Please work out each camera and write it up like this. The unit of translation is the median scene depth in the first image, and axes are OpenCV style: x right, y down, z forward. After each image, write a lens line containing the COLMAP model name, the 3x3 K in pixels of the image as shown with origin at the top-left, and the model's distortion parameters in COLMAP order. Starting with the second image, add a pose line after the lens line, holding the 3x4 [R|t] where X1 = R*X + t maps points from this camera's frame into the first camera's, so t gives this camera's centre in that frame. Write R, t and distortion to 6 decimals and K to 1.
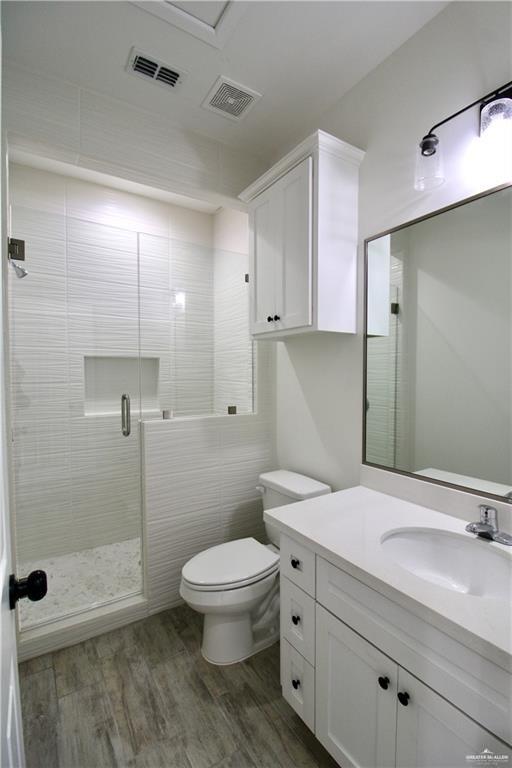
lens RADIAL K [[364.9, 0, 256.0], [0, 364.9, 384.7], [0, 0, 1]] dist [0.005351, 0.000861]
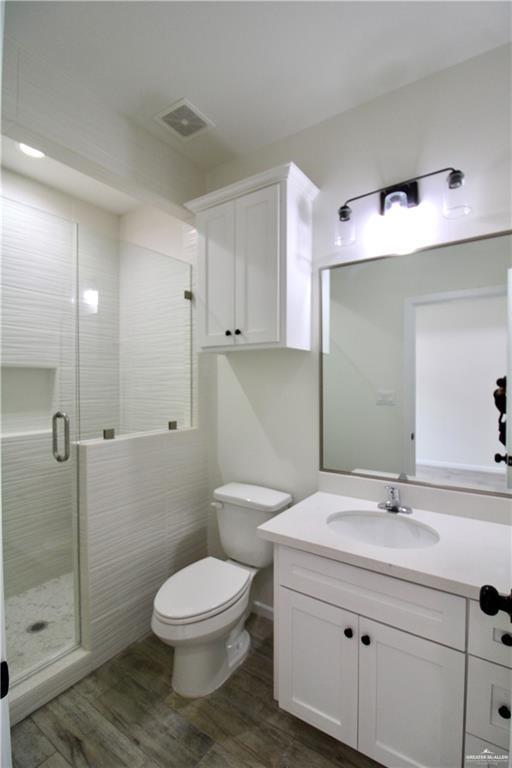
lens RADIAL K [[364.9, 0, 254.2], [0, 364.9, 386.8], [0, 0, 1]] dist [0.005351, 0.000861]
pose [[0.926267, 0.006600, 0.376809, -0.277235], [0.004529, 0.999579, -0.028642, -0.002861], [-0.376840, 0.028237, 0.925848, 0.051481]]
